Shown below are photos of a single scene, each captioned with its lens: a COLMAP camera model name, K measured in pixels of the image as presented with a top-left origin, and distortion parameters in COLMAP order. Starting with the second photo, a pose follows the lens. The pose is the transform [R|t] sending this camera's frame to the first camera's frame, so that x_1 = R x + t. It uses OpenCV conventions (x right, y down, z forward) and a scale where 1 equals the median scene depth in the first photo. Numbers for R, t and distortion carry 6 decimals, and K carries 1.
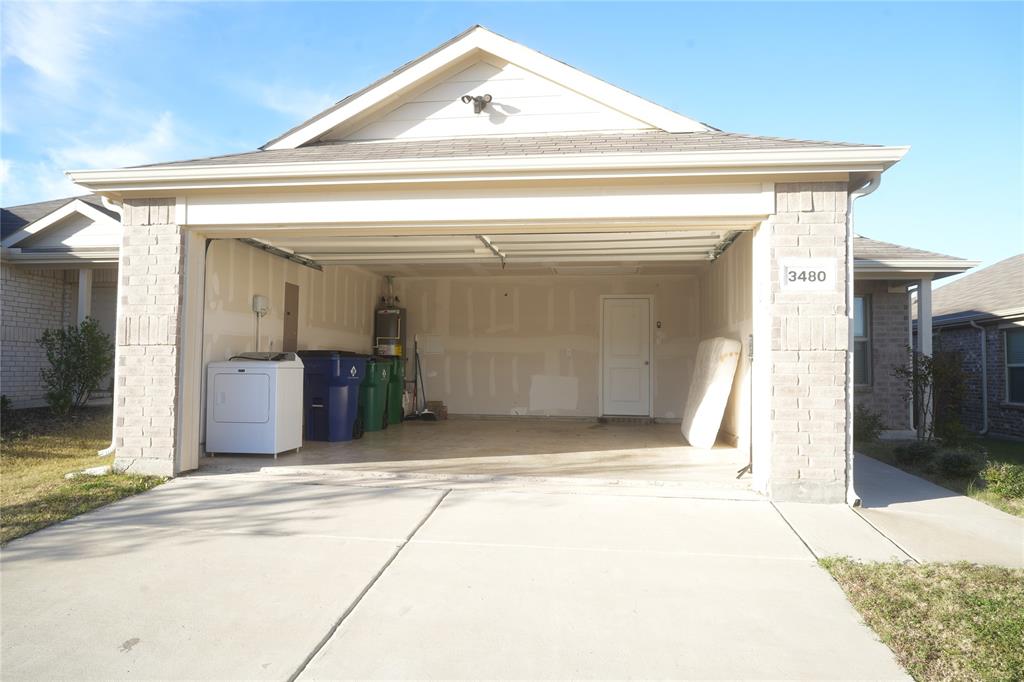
lens RADIAL K [[668.4, 0, 514.0], [0, 668.4, 338.9], [0, 0, 1]] dist [-0.015936, 0.018115]
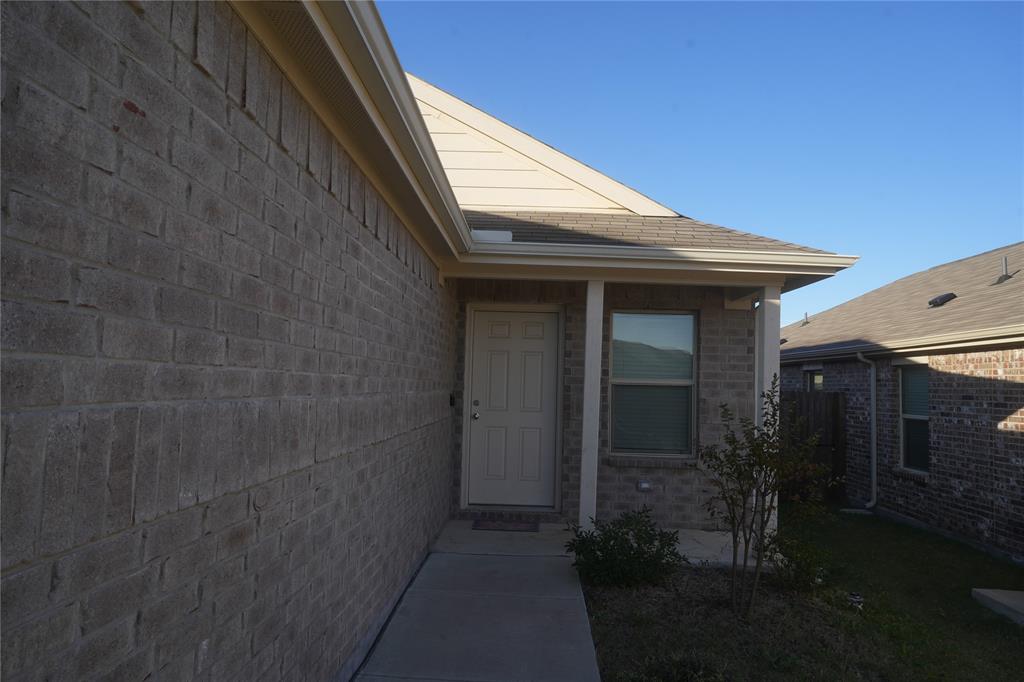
lens RADIAL K [[668.4, 0, 511.2], [0, 668.4, 342.7], [0, 0, 1]] dist [-0.015936, 0.018115]
pose [[0.994695, 0.023821, 0.100073, 0.245283], [-0.022459, 0.999639, -0.014717, -0.019444], [-0.100388, 0.012391, 0.994871, 0.324140]]
